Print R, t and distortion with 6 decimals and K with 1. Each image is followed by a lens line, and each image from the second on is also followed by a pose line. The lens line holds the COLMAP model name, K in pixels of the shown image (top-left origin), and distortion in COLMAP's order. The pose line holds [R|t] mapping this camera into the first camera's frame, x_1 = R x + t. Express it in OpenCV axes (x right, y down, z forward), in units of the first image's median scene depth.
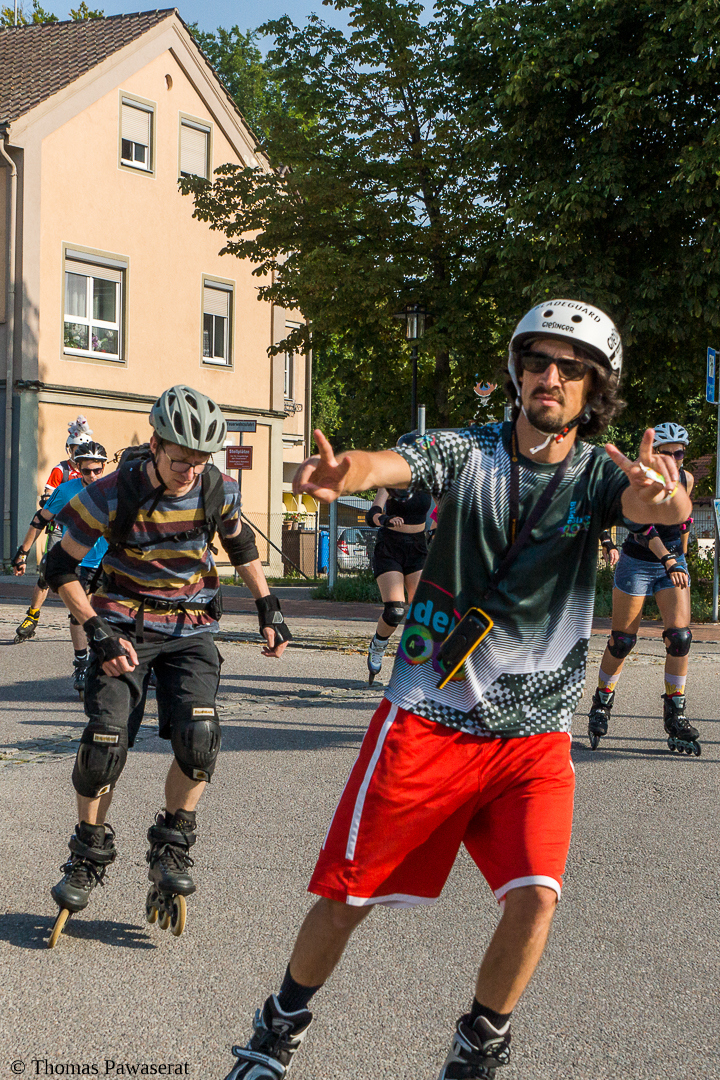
lens RADIAL K [[2171.4, 0, 492.7], [0, 2171.4, 591.9], [0, 0, 1]] dist [-0.072788, -0.101661]
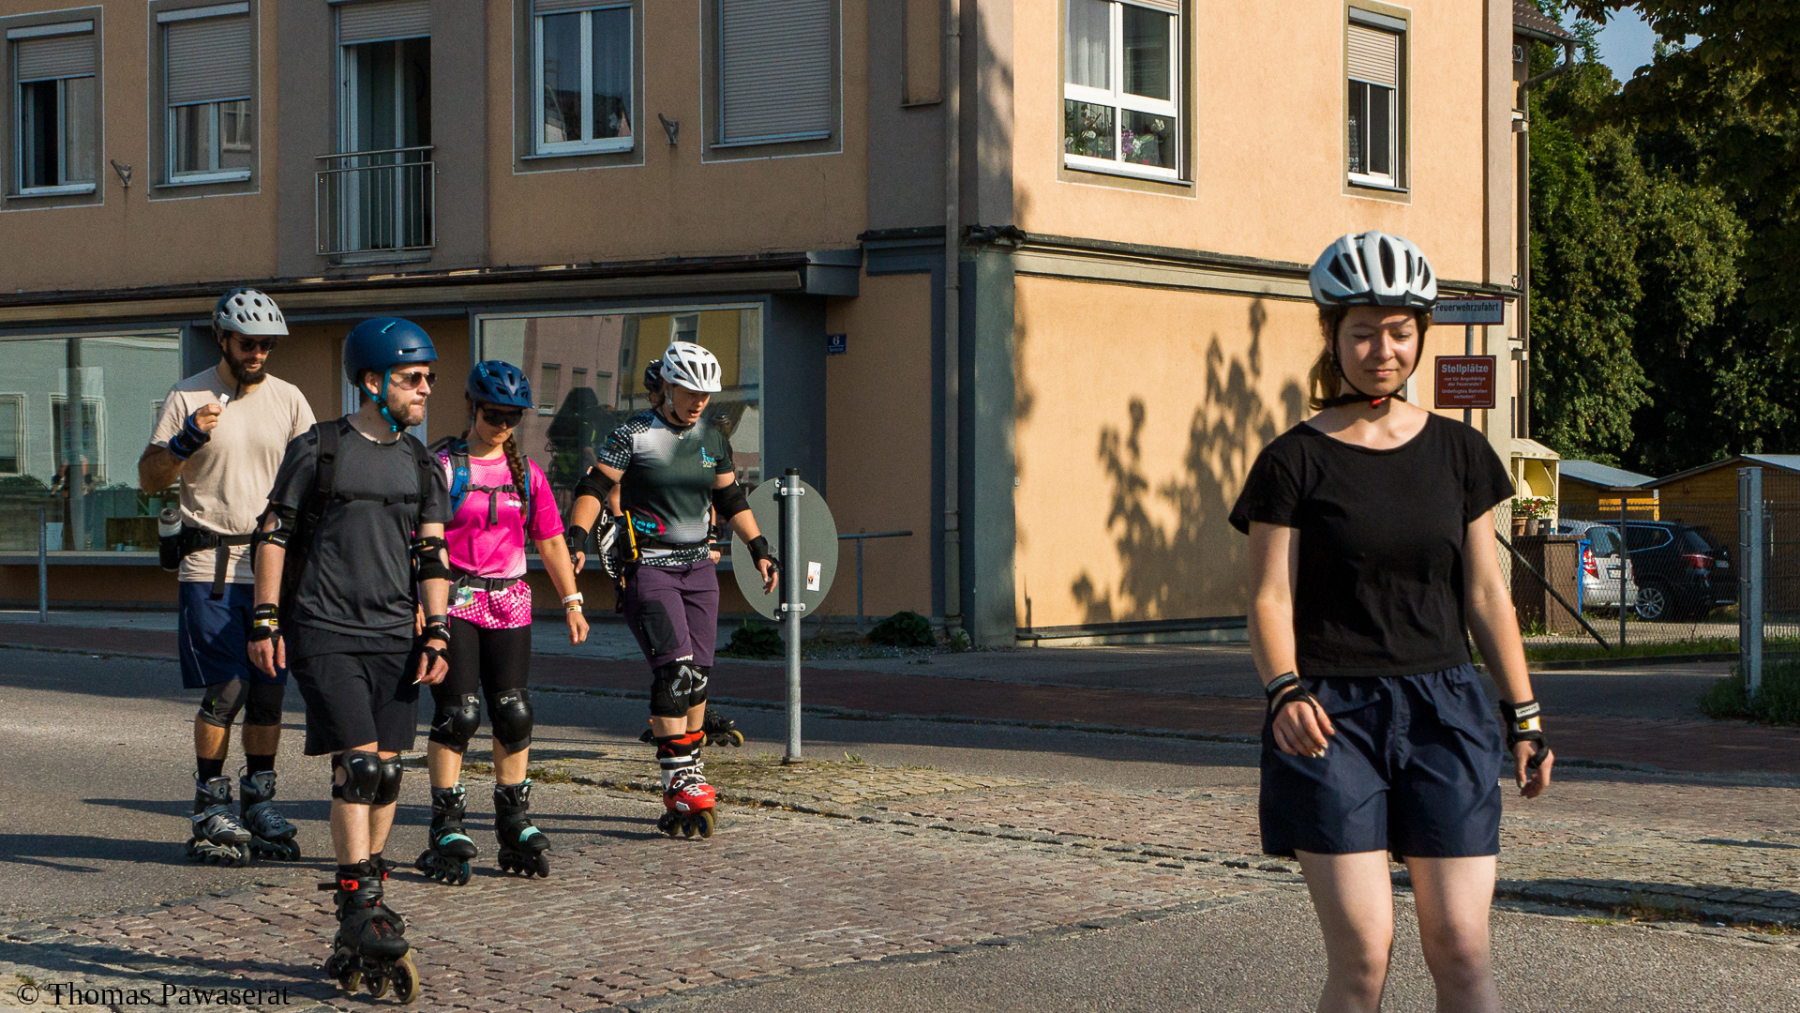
lens RADIAL K [[3515.7, 0, 833.5], [0, 3515.7, 582.6], [0, 0, 1]] dist [0.004887, -0.187095]
pose [[0.971784, -0.012832, -0.235522, -0.072079], [0.010757, 0.999891, -0.010094, -0.014742], [0.235626, 0.007275, 0.971817, 0.264278]]
